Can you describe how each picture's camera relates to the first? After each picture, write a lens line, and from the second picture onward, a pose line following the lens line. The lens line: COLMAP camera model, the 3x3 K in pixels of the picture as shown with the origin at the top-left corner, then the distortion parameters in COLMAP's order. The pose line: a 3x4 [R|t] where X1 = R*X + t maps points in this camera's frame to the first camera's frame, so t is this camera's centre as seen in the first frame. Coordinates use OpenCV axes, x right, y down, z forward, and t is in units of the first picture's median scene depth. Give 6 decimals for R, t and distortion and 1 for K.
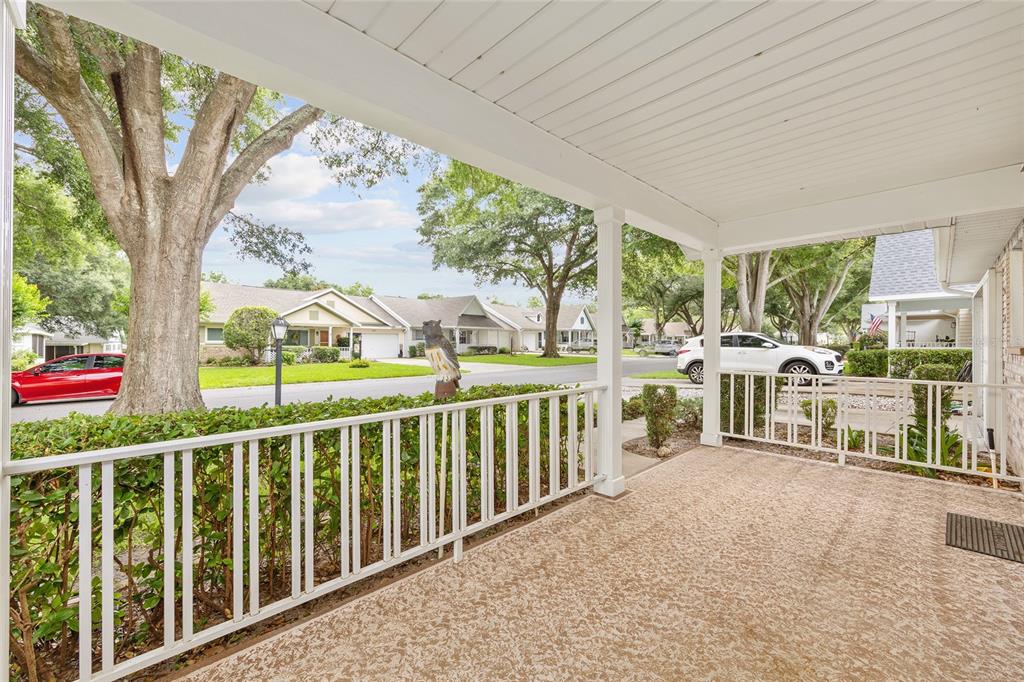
lens RADIAL K [[411.4, 0, 512.7], [0, 411.4, 343.2], [0, 0, 1]] dist [-0.005119, 0.001456]
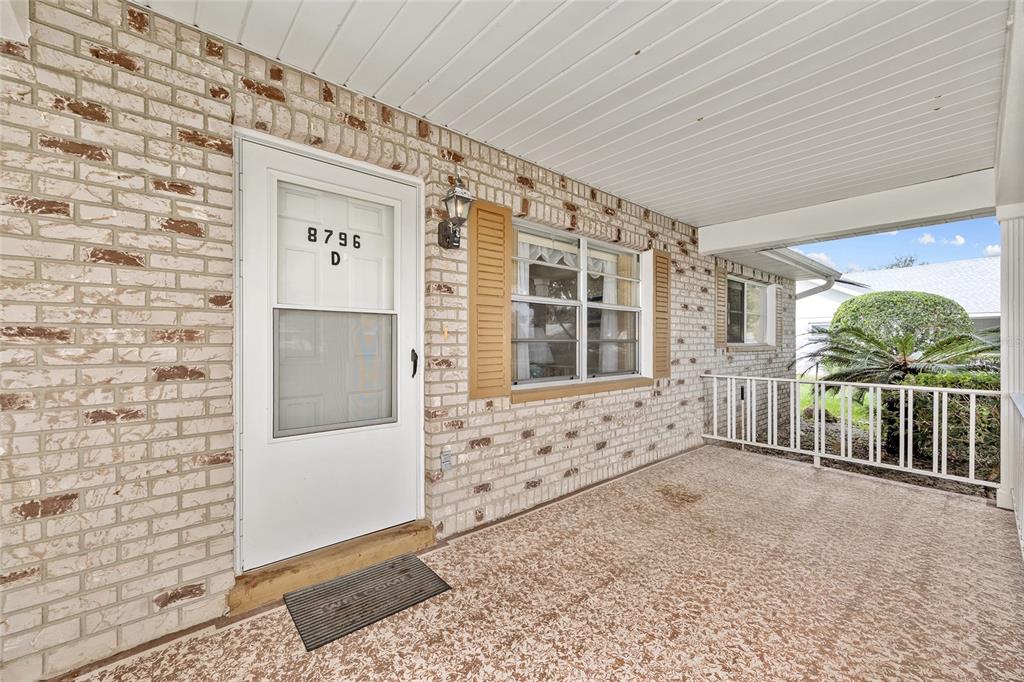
lens RADIAL K [[411.4, 0, 512.5], [0, 411.4, 342.9], [0, 0, 1]] dist [-0.005119, 0.001456]
pose [[-0.999001, 0.001964, 0.044636, 0.950401], [0.002037, 0.999997, 0.001604, -0.015681], [-0.044633, 0.001694, -0.999002, 1.954467]]
